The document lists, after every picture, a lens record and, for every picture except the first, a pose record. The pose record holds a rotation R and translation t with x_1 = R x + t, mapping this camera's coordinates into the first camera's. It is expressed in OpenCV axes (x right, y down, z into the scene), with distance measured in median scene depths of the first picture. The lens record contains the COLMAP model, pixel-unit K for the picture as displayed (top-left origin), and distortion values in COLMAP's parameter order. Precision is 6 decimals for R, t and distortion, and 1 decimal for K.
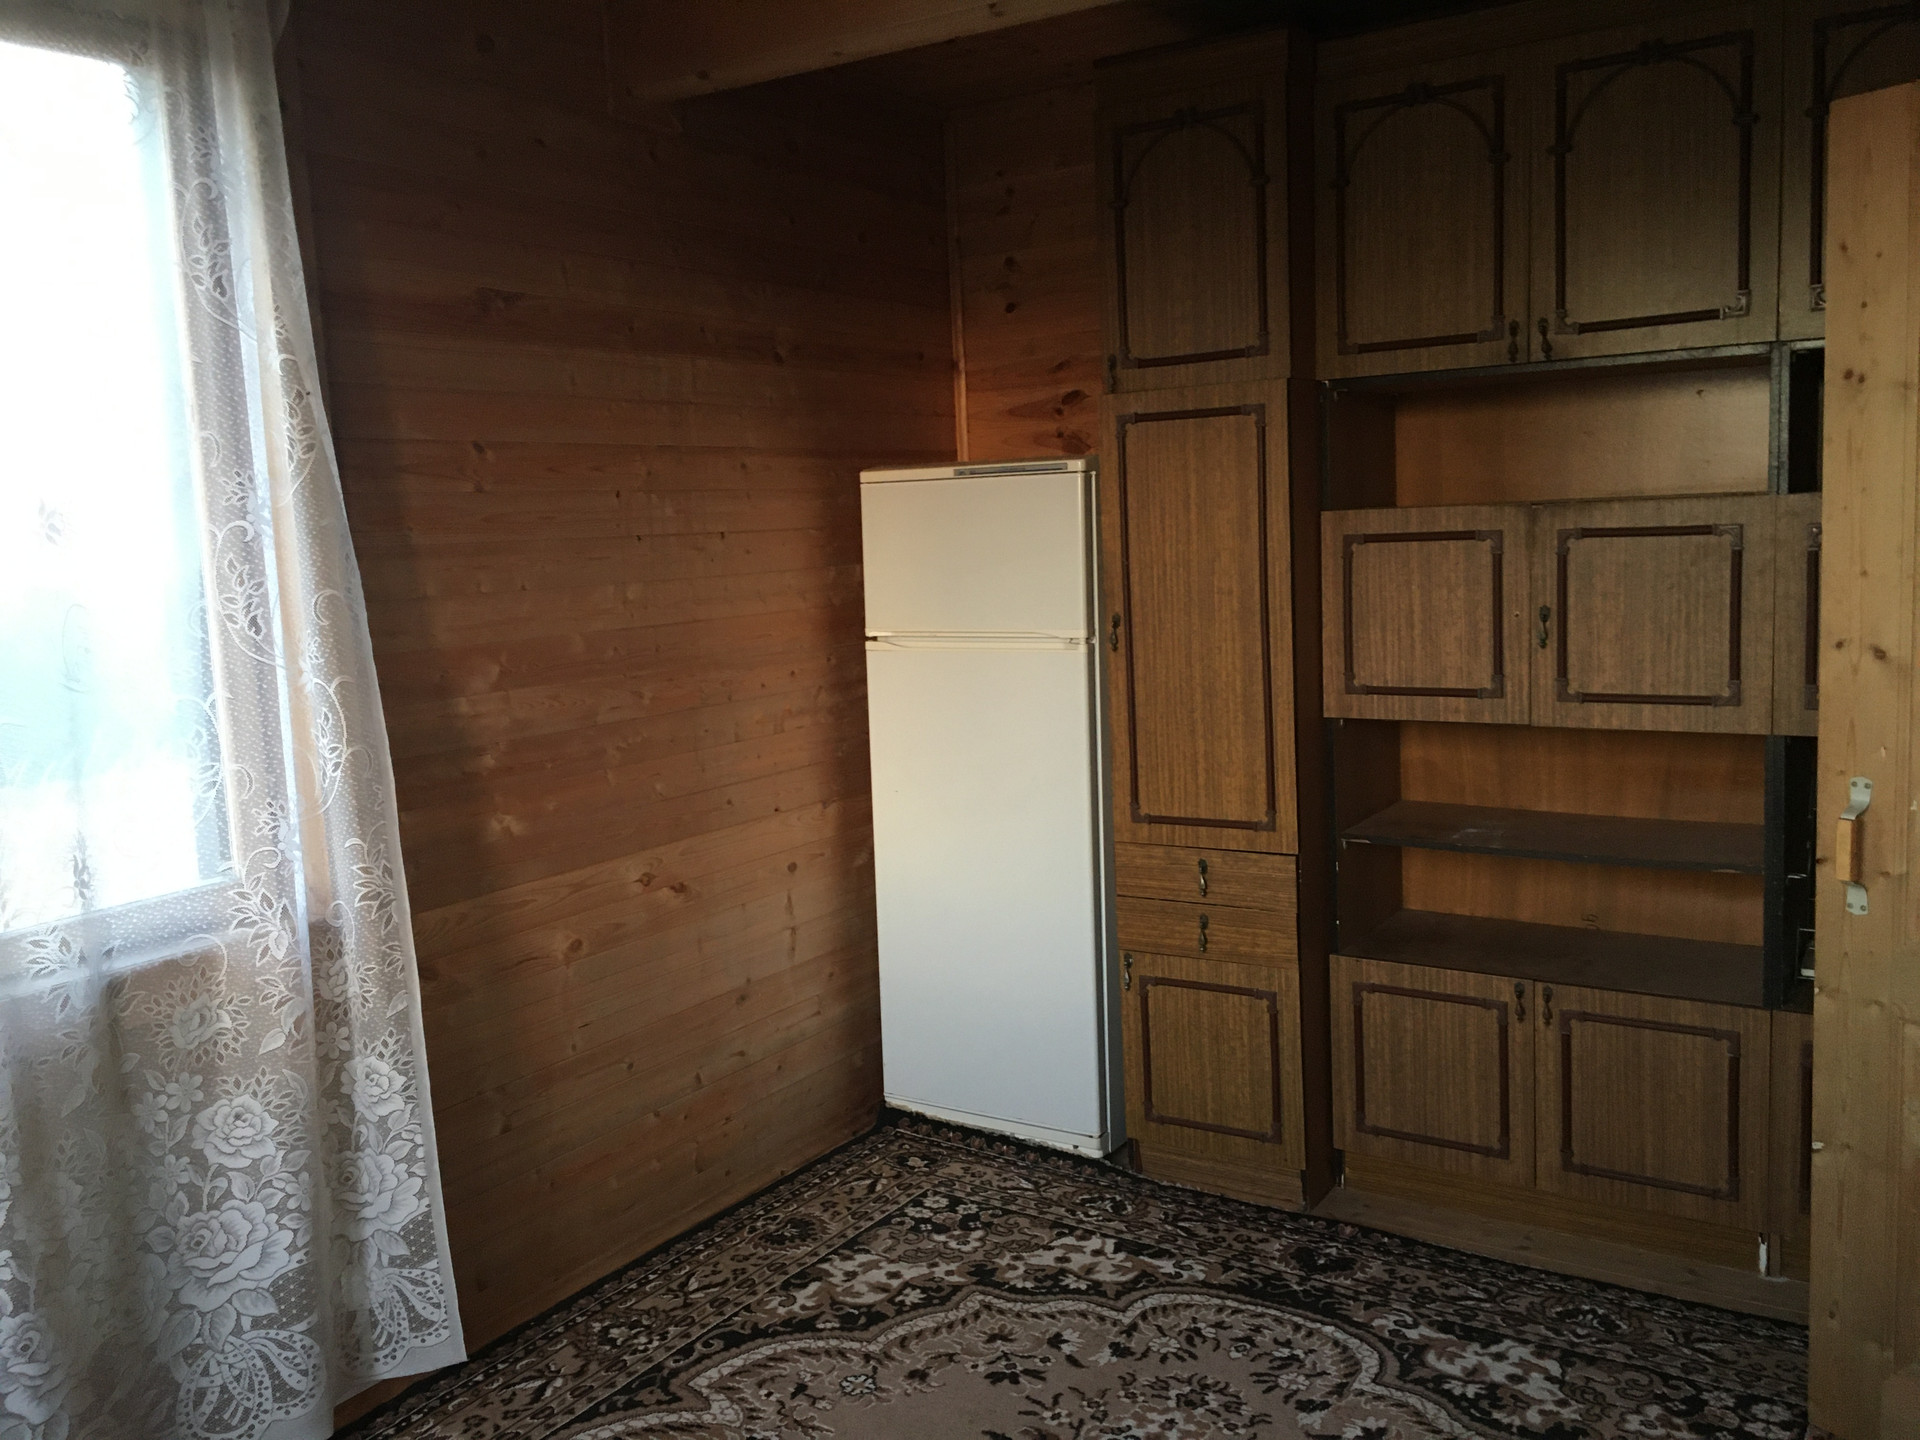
lens RADIAL K [[1624.9, 0, 962.9], [0, 1624.9, 725.5], [0, 0, 1]] dist [0.070220, -0.096138]
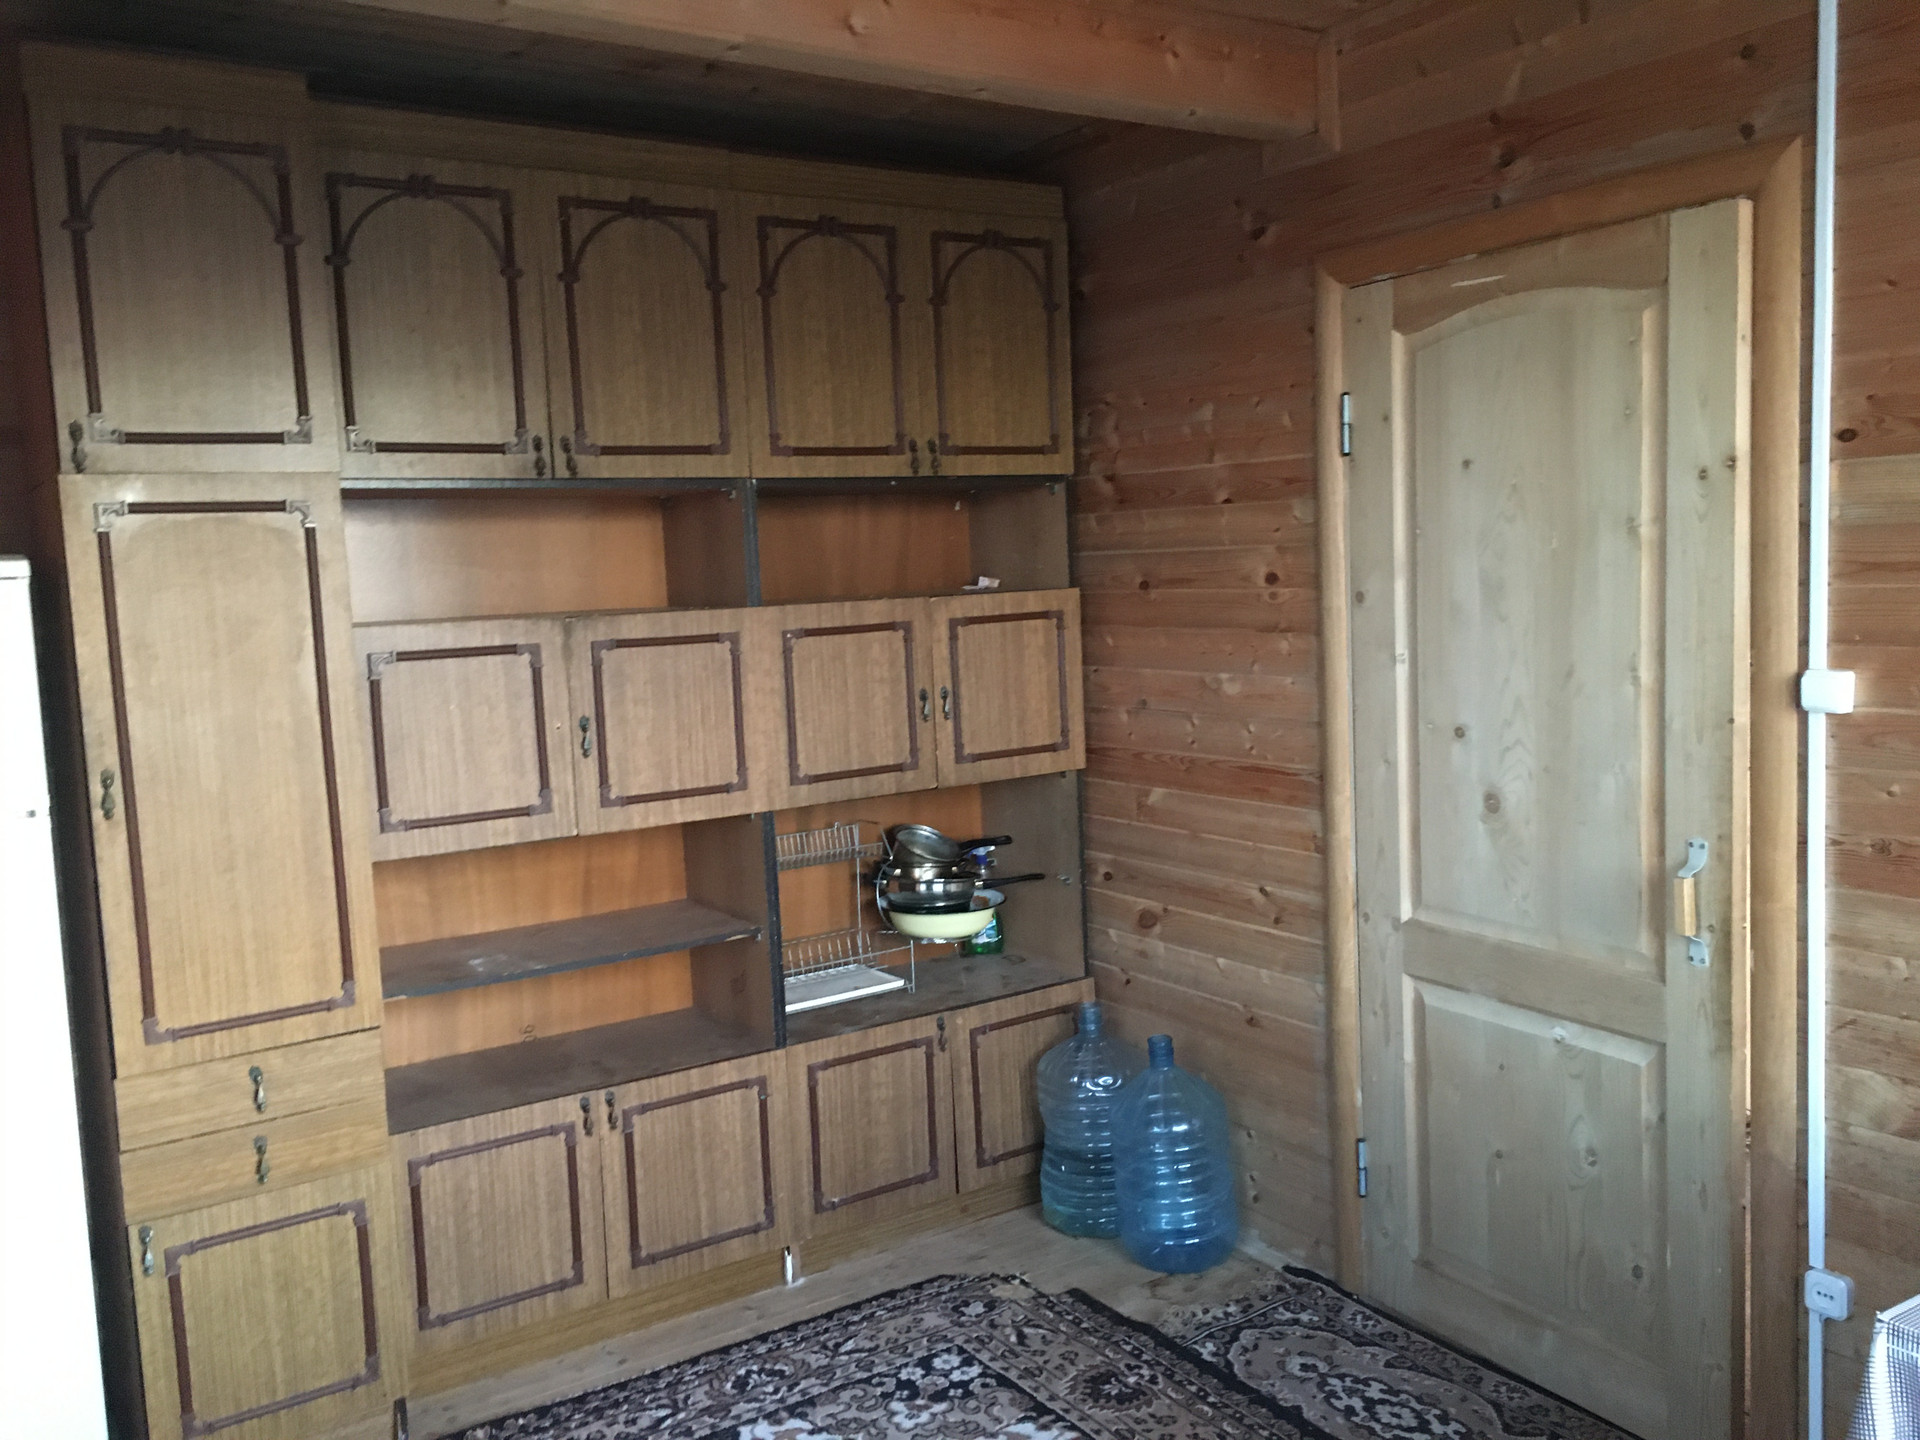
lens RADIAL K [[1624.9, 0, 966.4], [0, 1624.9, 720.0], [0, 0, 1]] dist [0.070220, -0.096138]
pose [[0.390264, -0.062112, 0.918606, -0.484039], [0.147562, 0.989044, 0.004184, -0.040024], [-0.908801, 0.133918, 0.395154, 0.384826]]
